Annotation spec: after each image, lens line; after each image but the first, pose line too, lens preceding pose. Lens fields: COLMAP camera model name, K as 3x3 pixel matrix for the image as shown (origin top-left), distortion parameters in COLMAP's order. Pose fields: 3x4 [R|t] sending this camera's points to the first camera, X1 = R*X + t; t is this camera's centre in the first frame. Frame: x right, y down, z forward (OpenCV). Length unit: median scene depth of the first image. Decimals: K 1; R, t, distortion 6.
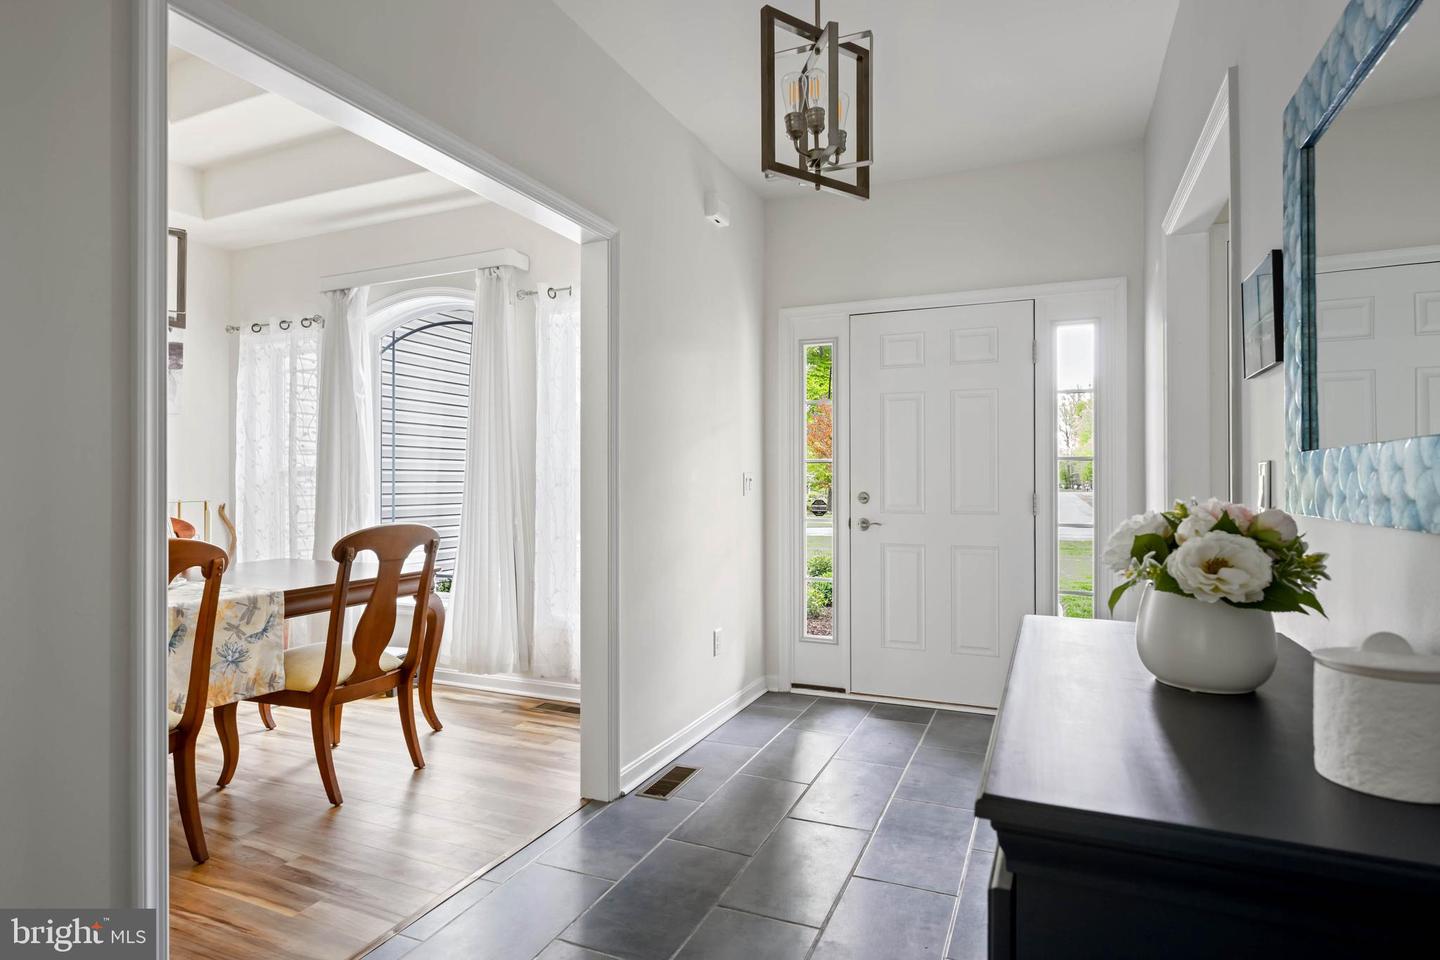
lens RADIAL K [[766.5, 0, 718.2], [0, 766.5, 480.9], [0, 0, 1]] dist [0.002136, 0.000173]
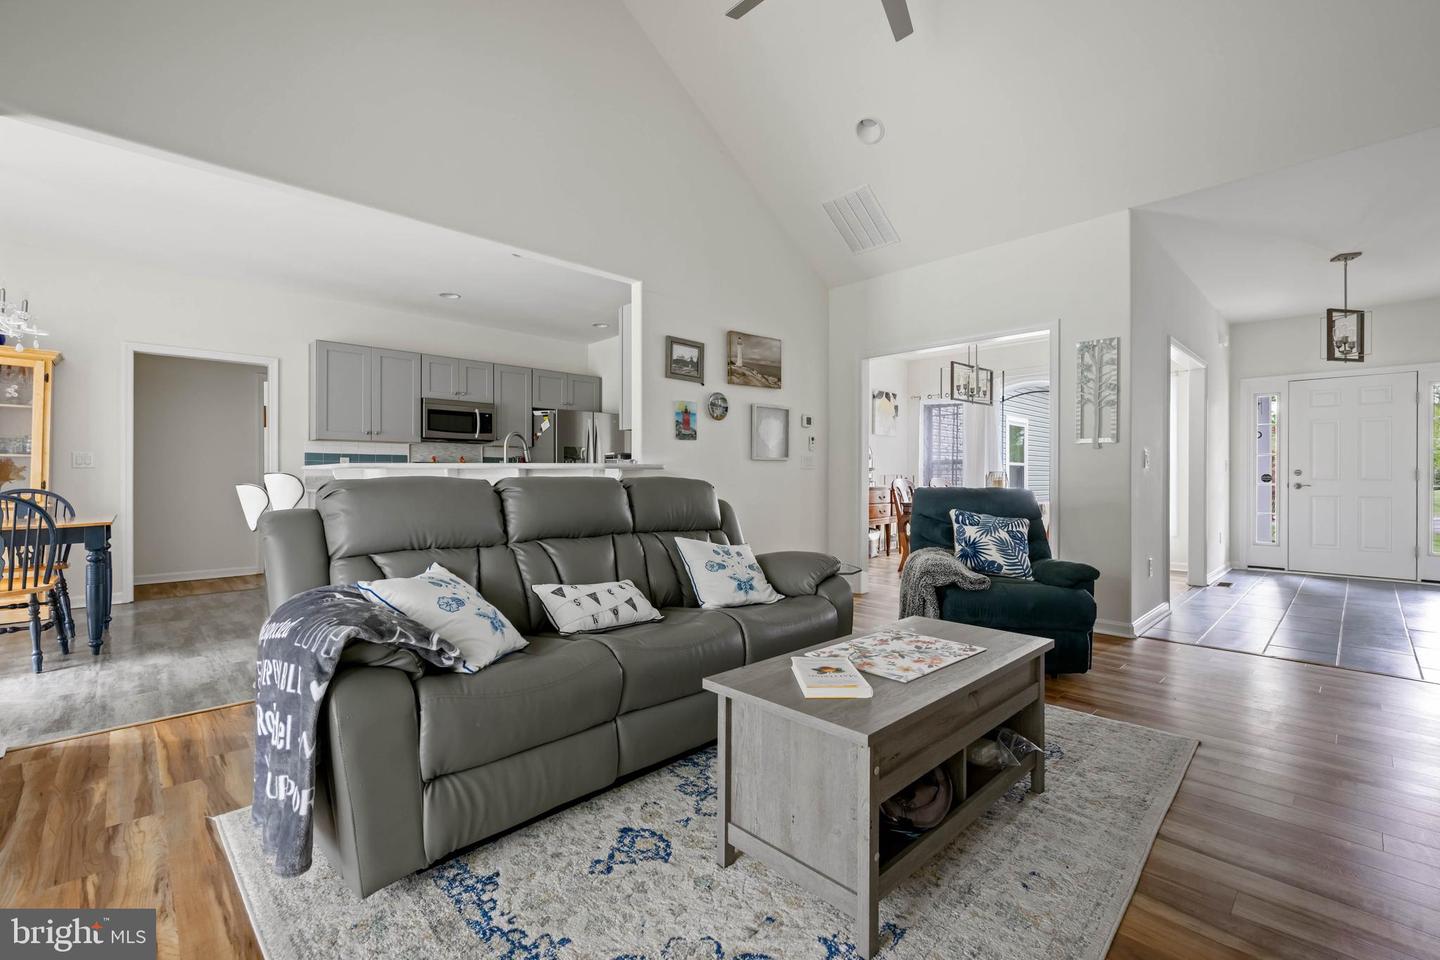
lens RADIAL K [[613.6, 0, 726.8], [0, 613.6, 477.4], [0, 0, 1]] dist [0.000132, 0.000246]
pose [[0.924694, 0.005754, -0.380667, -0.604793], [-0.003255, 0.999969, 0.007209, 0.029479], [0.380696, -0.005427, 0.924684, -1.092827]]
